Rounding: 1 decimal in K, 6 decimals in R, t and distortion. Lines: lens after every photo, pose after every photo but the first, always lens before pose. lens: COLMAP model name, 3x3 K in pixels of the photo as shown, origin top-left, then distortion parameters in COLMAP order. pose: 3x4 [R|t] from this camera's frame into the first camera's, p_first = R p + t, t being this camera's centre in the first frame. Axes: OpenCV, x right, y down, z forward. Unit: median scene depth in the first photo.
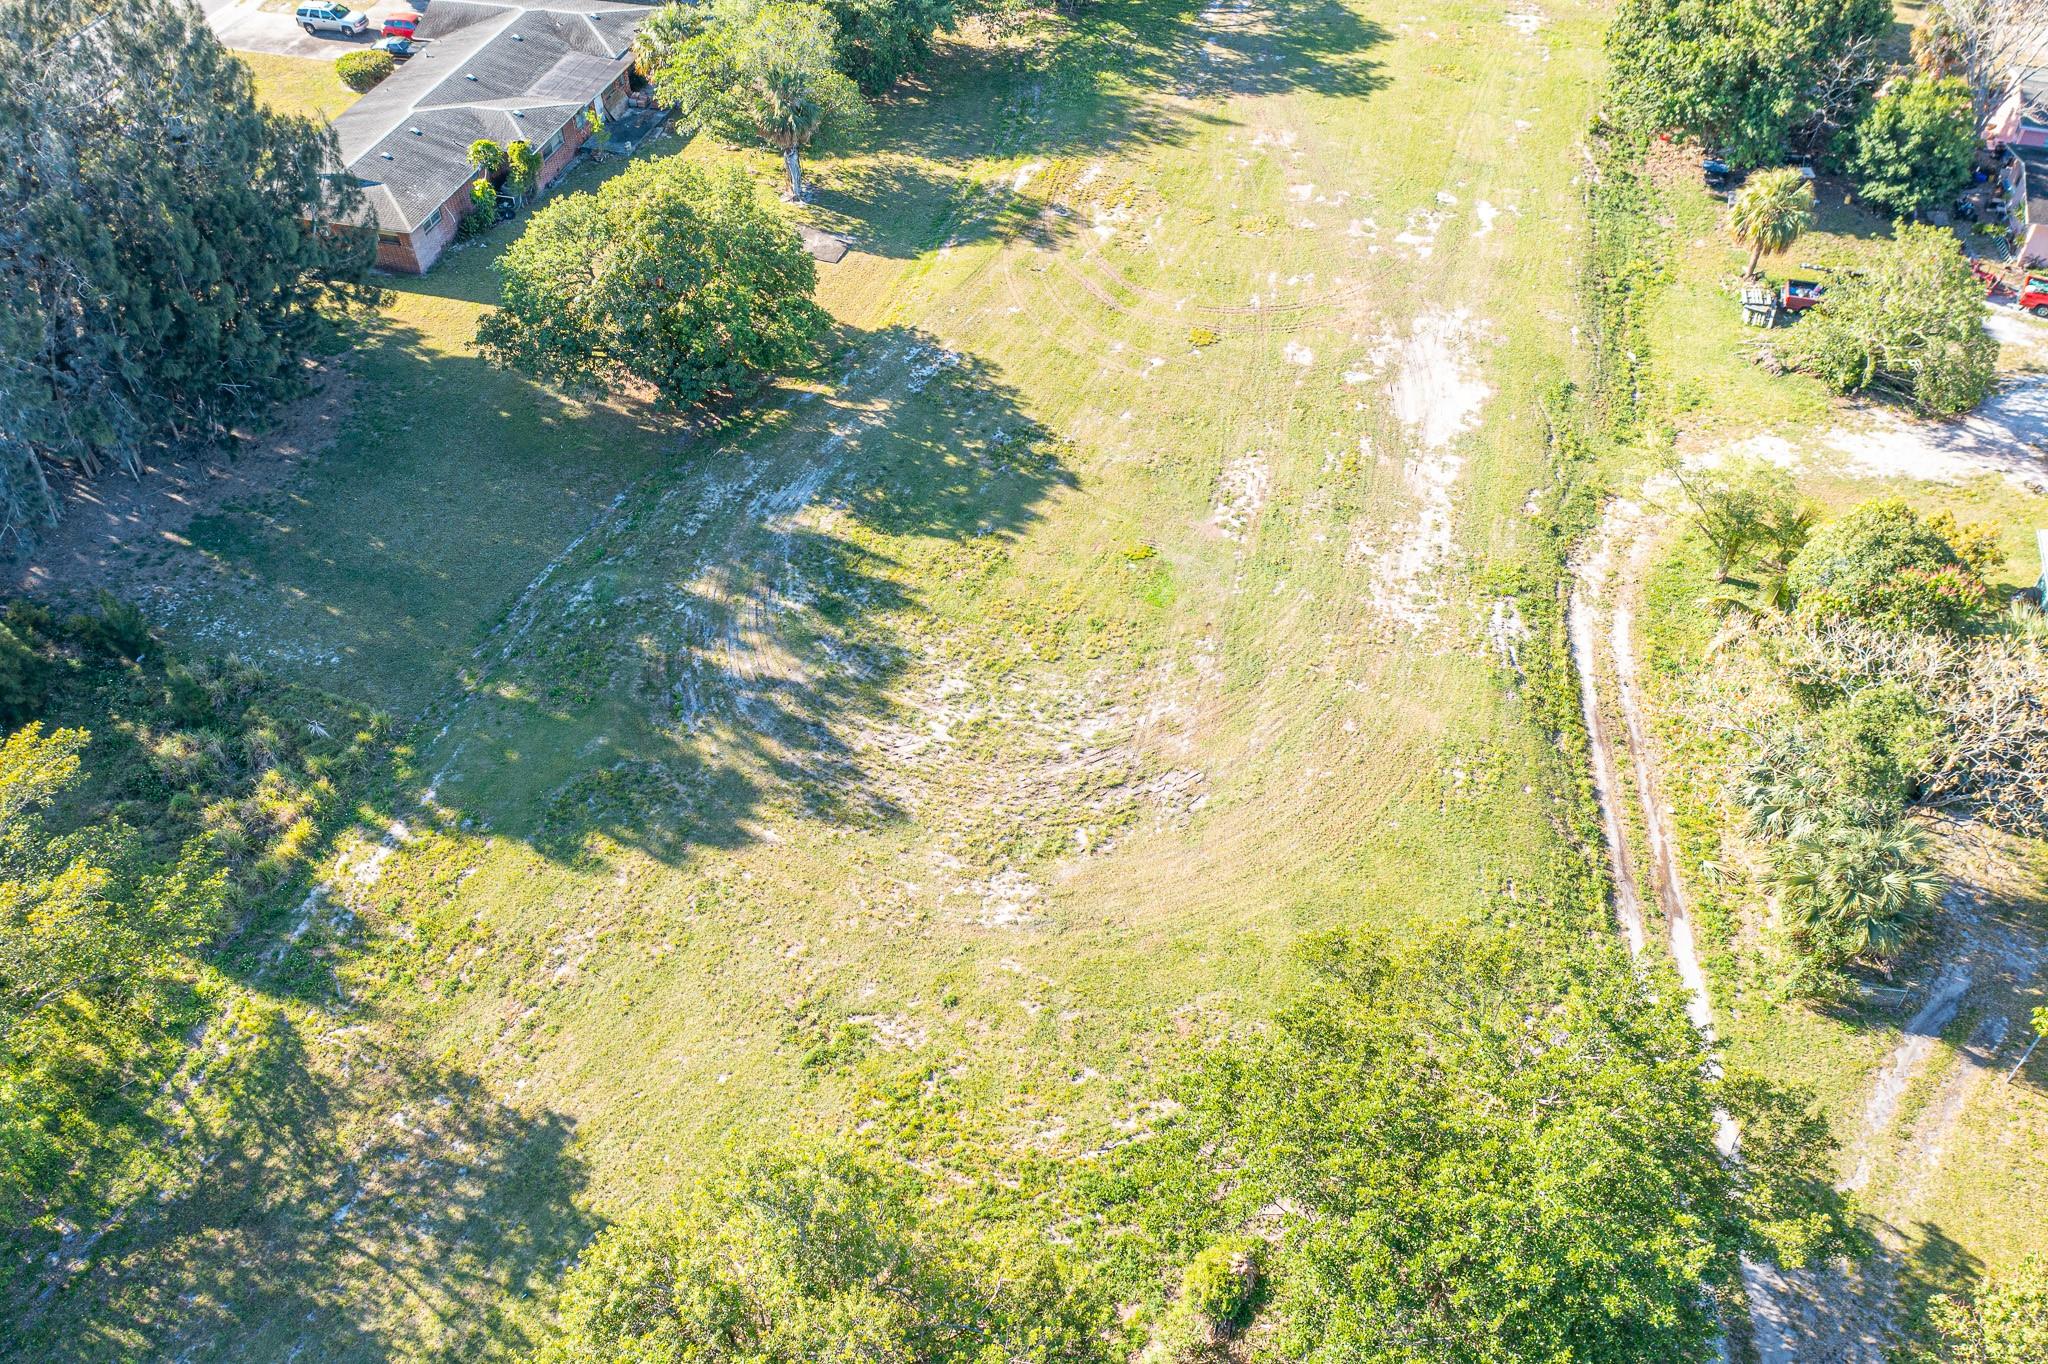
lens RADIAL K [[1610.8, 0, 1024.0], [0, 1610.8, 682.0], [0, 0, 1]] dist [-0.003743, -0.003405]
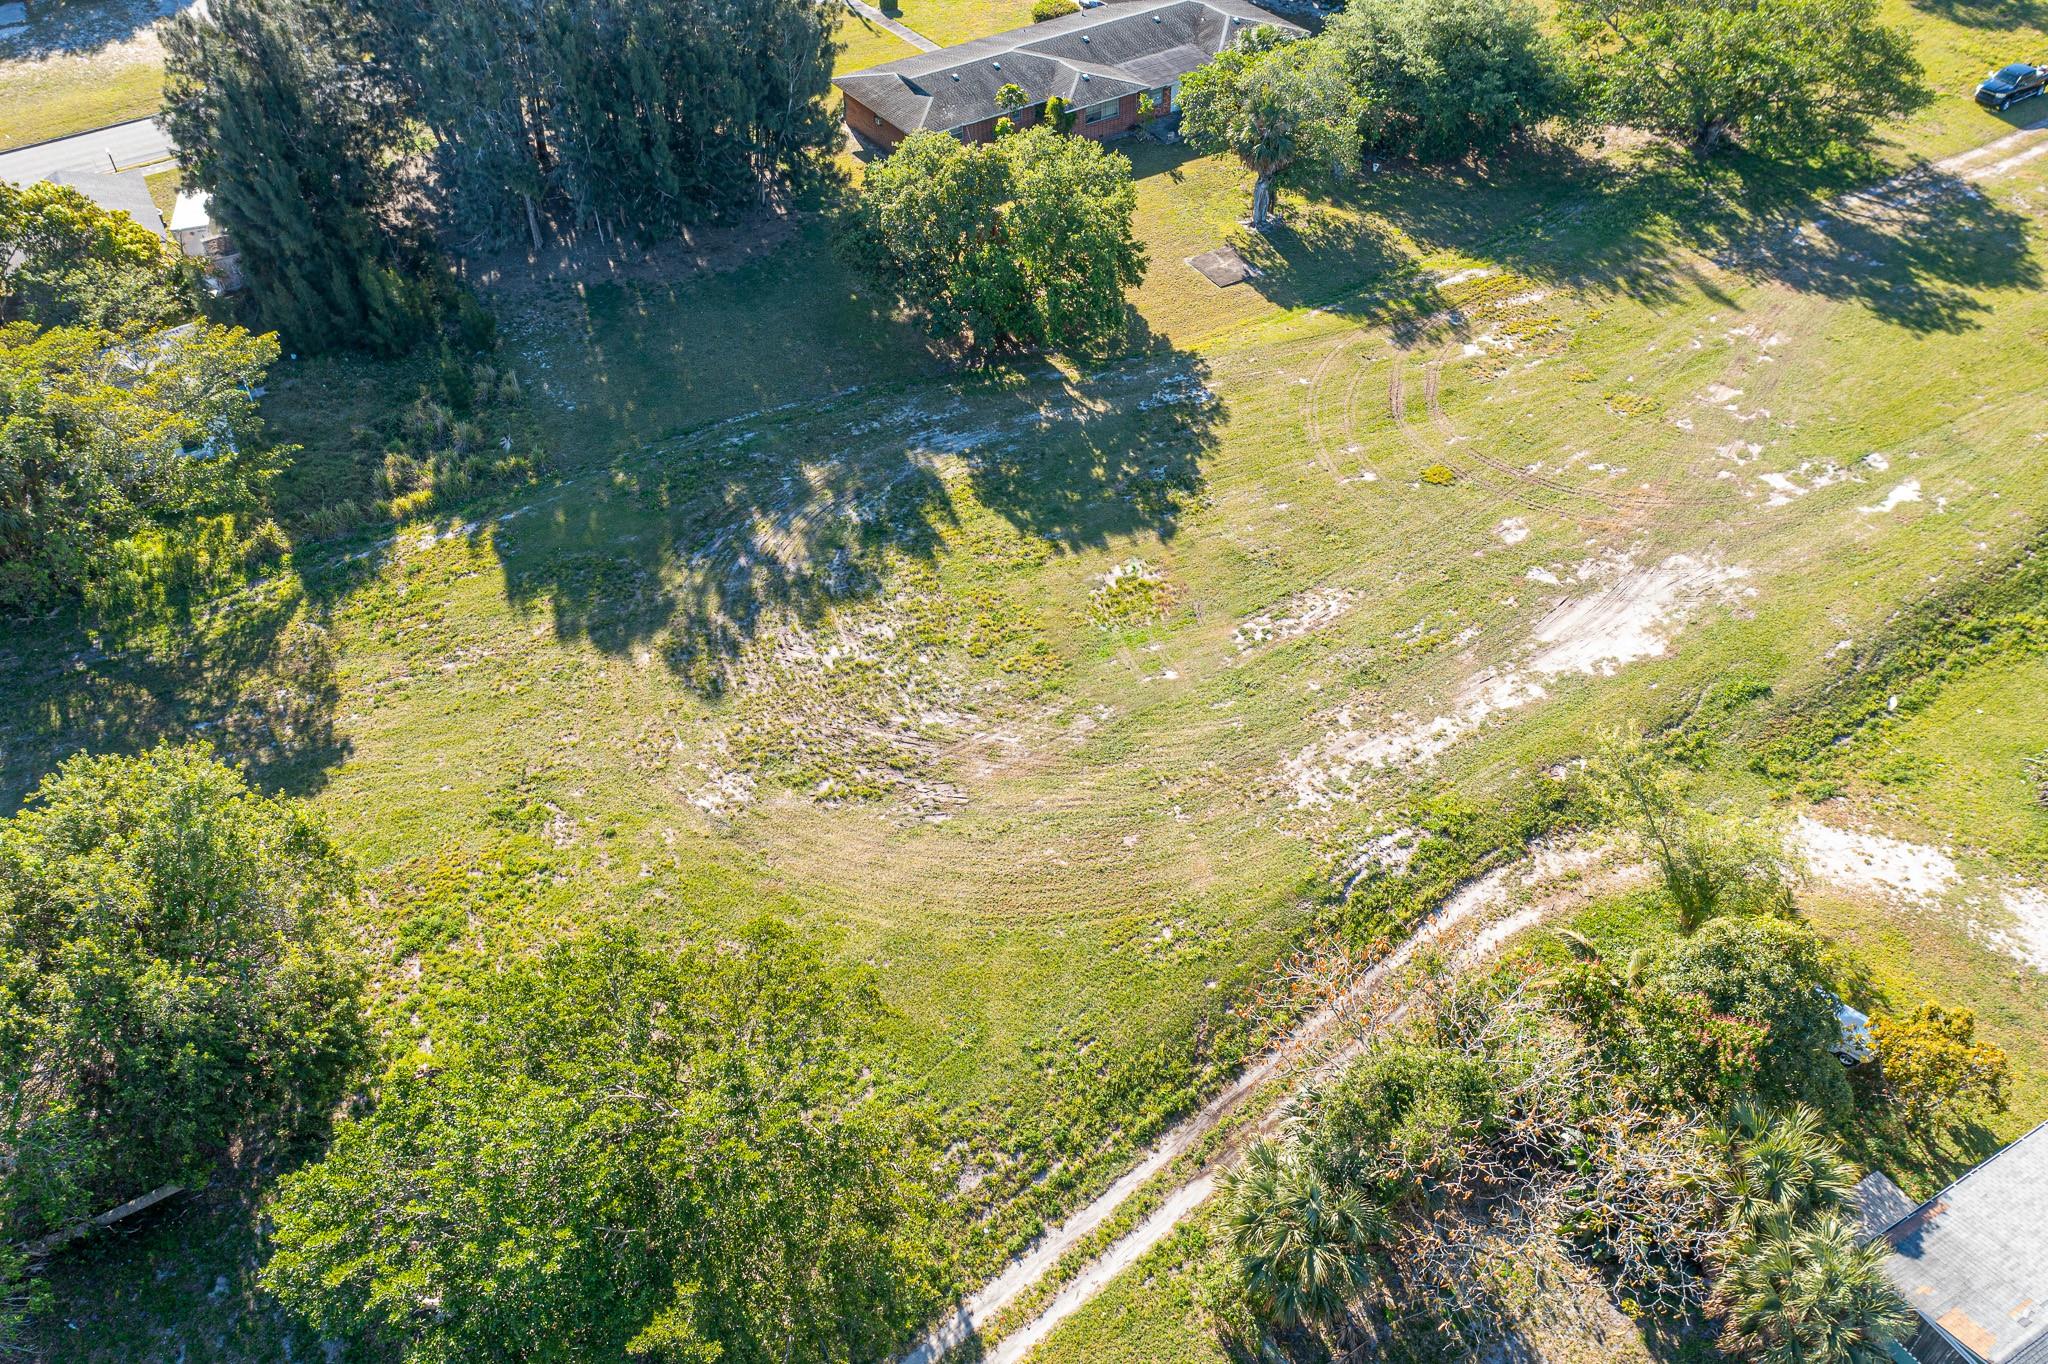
lens RADIAL K [[1611.9, 0, 1027.7], [0, 1611.9, 689.3], [0, 0, 1]] dist [-0.010152, 0.010985]
pose [[0.744838, 0.449246, -0.493350, 0.520625], [-0.458281, 0.881835, 0.111109, -0.115234], [0.484969, 0.143335, 0.862705, 0.113388]]
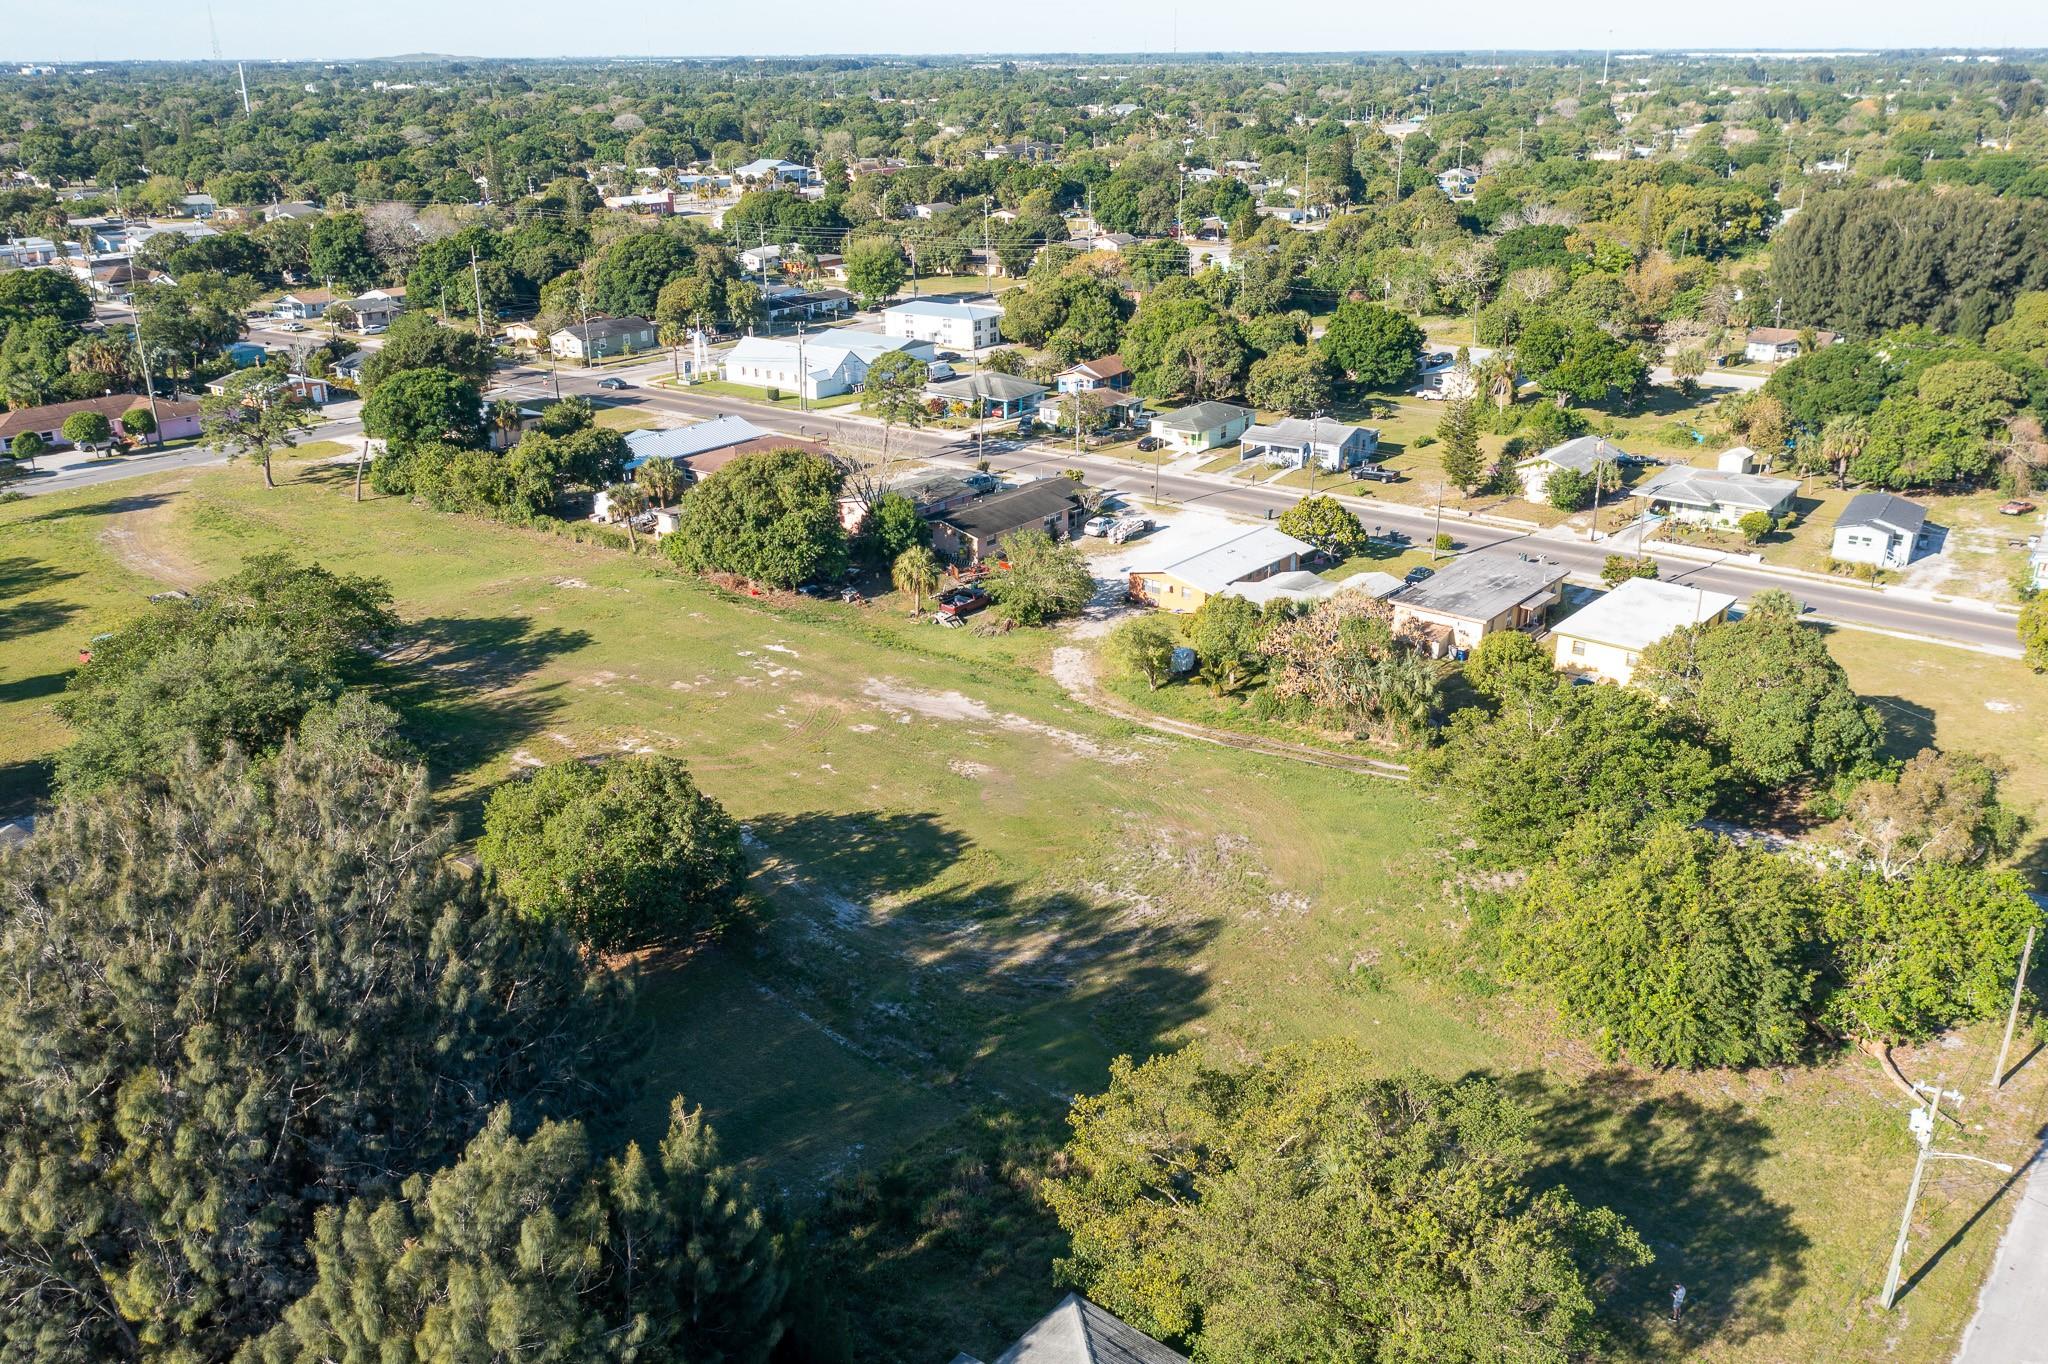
lens RADIAL K [[1628.1, 0, 1014.4], [0, 1628.1, 626.3], [0, 0, 1]] dist [-0.004035, 0.008235]
pose [[0.376214, -0.299586, 0.876762, -1.172039], [0.649103, 0.760472, -0.018676, -0.181356], [-0.661157, 0.576135, 0.480563, 0.185388]]
